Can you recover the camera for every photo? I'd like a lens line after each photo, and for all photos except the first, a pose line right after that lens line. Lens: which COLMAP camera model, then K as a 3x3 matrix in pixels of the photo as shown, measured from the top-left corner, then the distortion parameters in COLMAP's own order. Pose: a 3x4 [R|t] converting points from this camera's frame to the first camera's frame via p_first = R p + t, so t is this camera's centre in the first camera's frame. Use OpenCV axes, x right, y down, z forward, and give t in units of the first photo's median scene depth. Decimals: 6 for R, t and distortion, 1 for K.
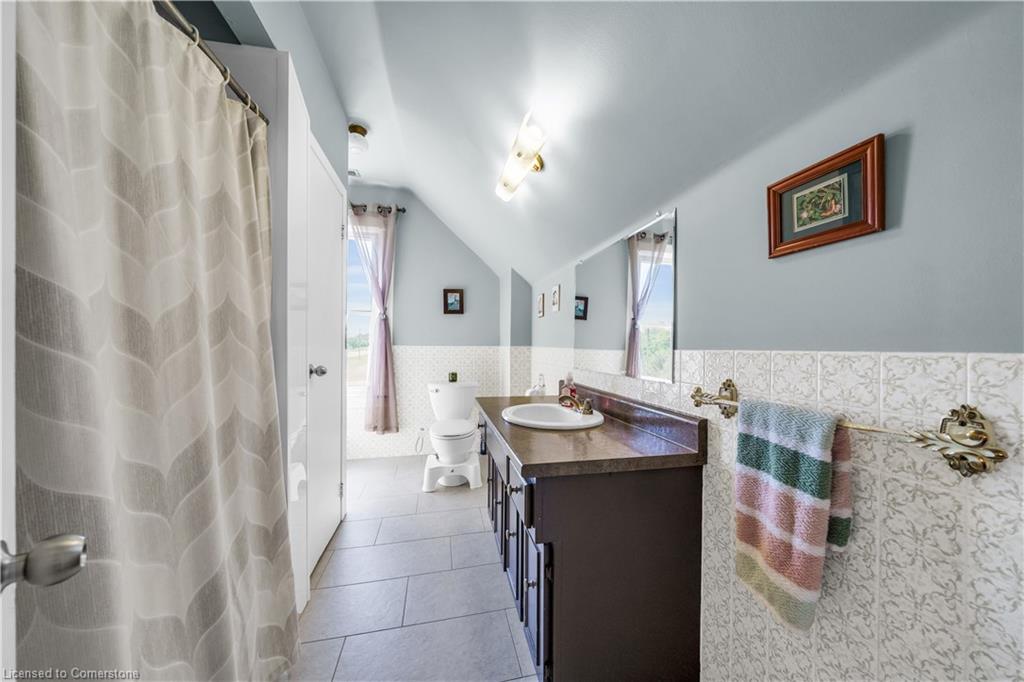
lens RADIAL K [[351.4, 0, 514.2], [0, 351.4, 344.2], [0, 0, 1]] dist [-0.005718, -0.000074]
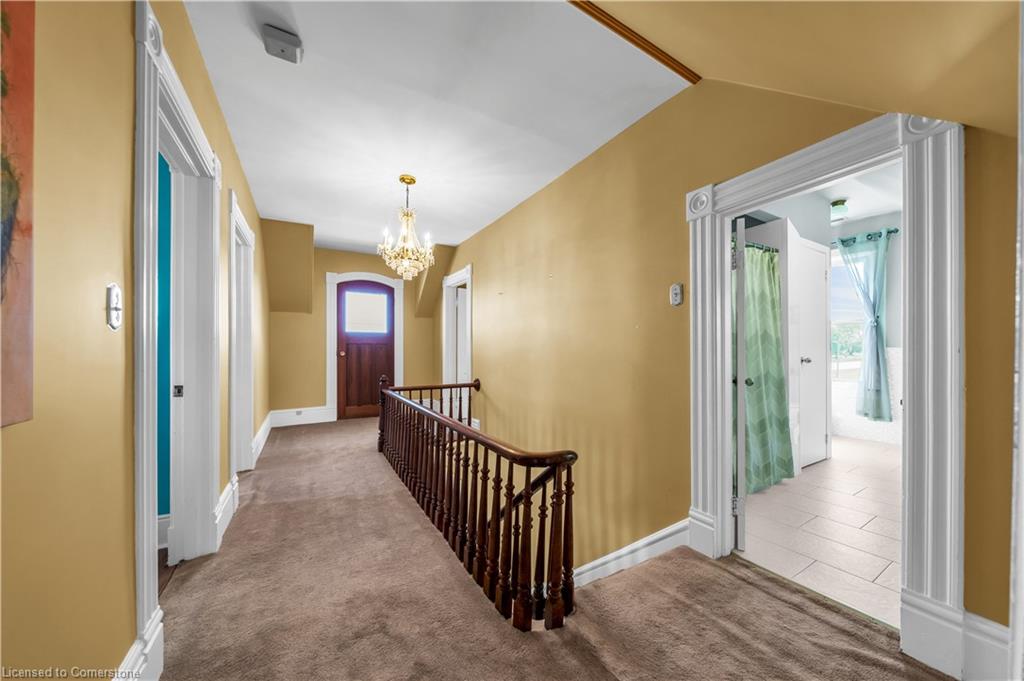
lens RADIAL K [[351.4, 0, 514.2], [0, 351.4, 343.7], [0, 0, 1]] dist [-0.005718, -0.000074]
pose [[0.318118, -0.011275, -0.947984, 0.602764], [-0.002129, 0.999918, -0.012607, 0.011428], [0.948049, 0.006029, 0.318068, -0.903952]]
